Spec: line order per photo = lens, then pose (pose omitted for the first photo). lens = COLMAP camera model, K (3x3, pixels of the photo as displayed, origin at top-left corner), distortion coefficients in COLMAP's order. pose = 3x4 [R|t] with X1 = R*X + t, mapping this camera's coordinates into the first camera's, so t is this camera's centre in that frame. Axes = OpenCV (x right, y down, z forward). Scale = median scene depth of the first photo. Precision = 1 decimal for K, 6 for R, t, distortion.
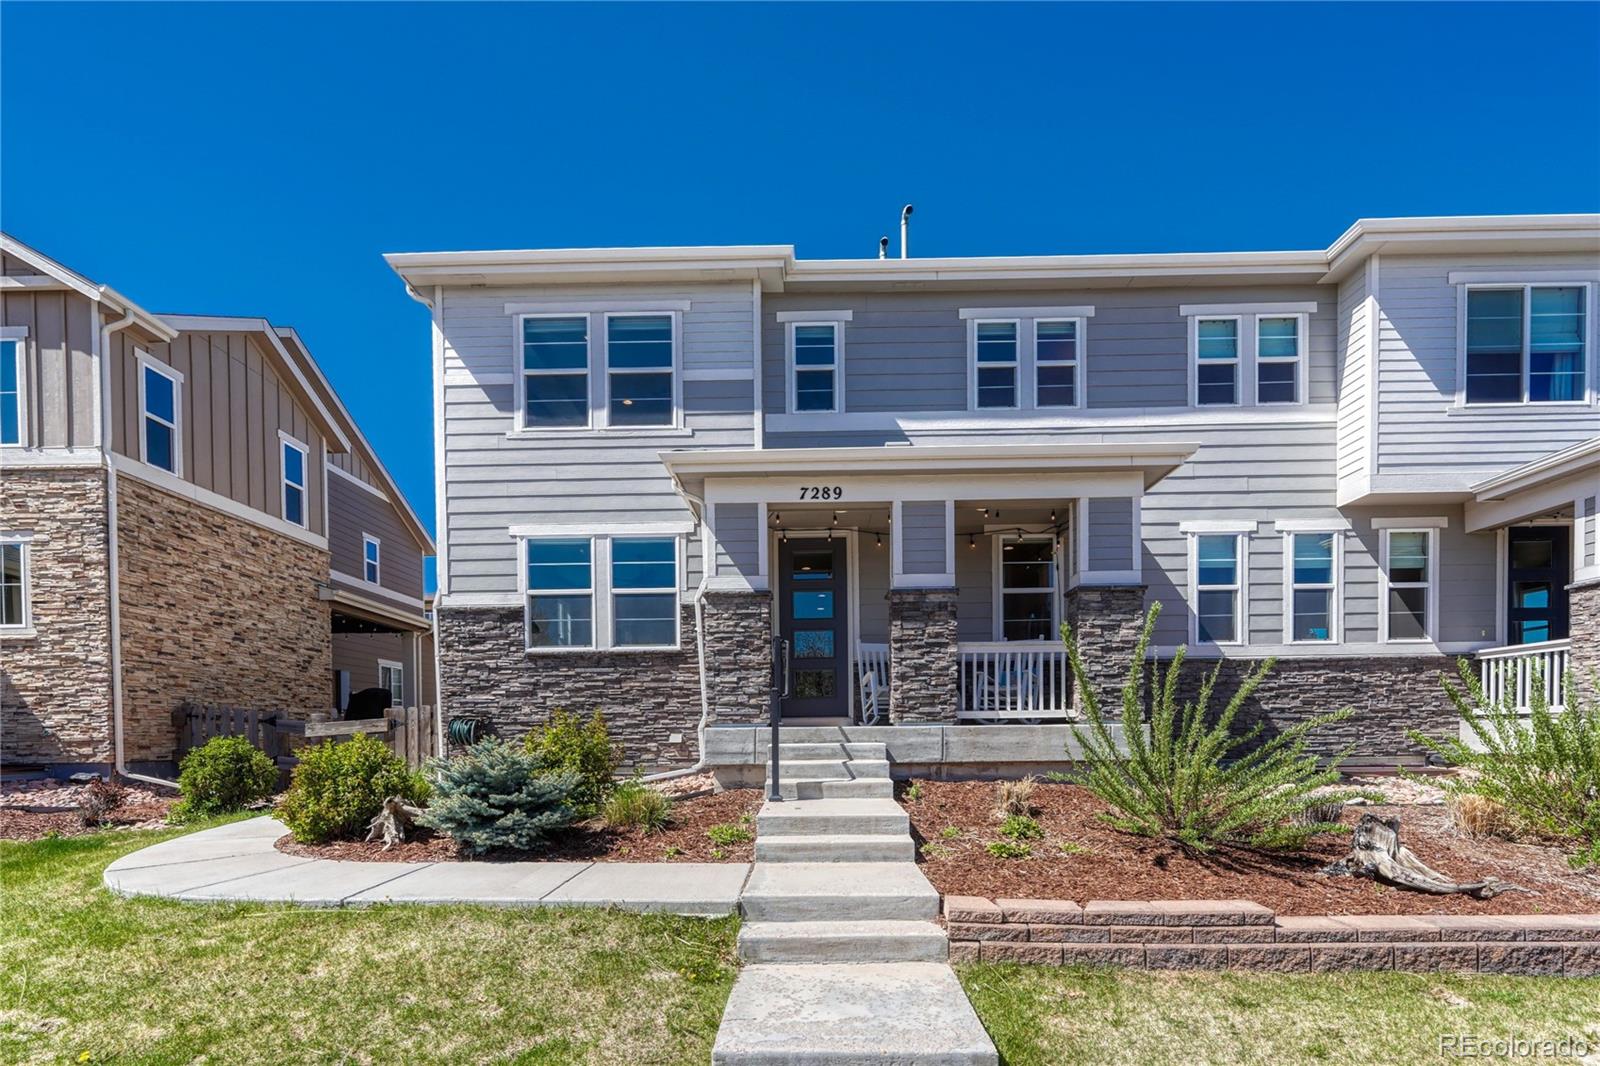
lens RADIAL K [[771.8, 0, 793.9], [0, 771.8, 749.2], [0, 0, 1]] dist [-0.004216, 0.000172]
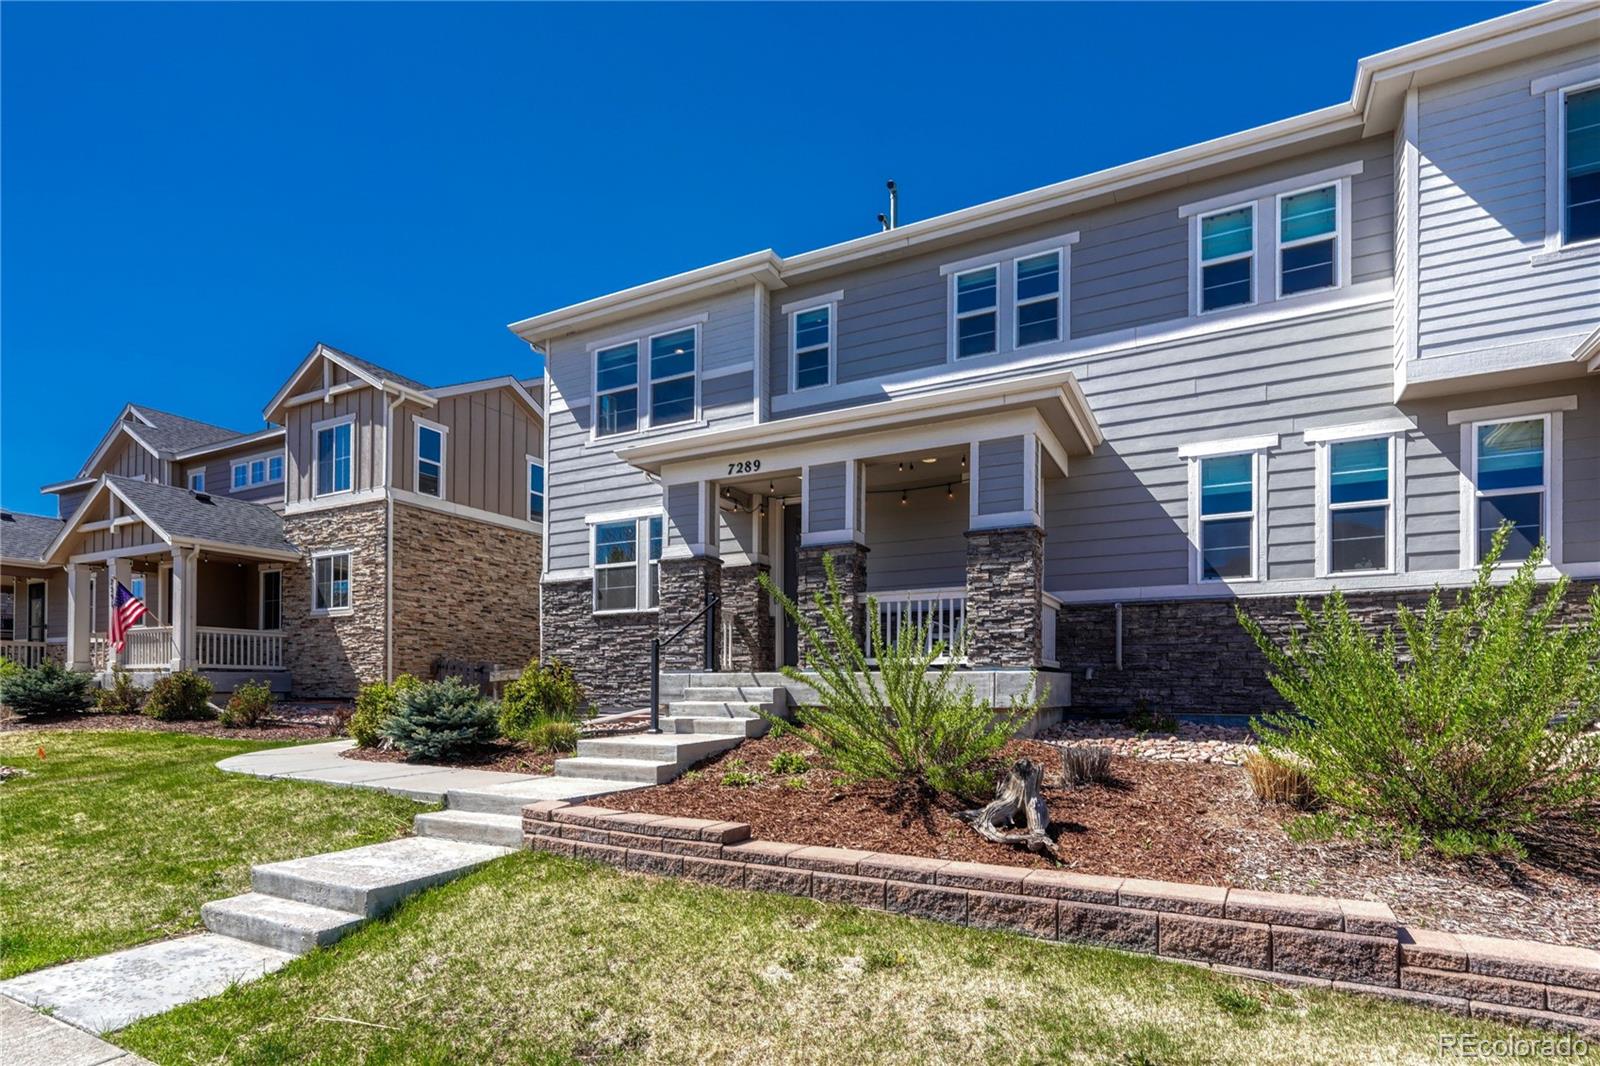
lens RADIAL K [[776.3, 0, 828.7], [0, 776.3, 689.7], [0, 0, 1]] dist [-0.008804, 0.001812]
pose [[0.902472, 0.011426, -0.430596, 0.530497], [-0.021439, 0.999601, -0.018409, 0.011386], [0.430214, 0.025845, 0.902357, 0.025946]]
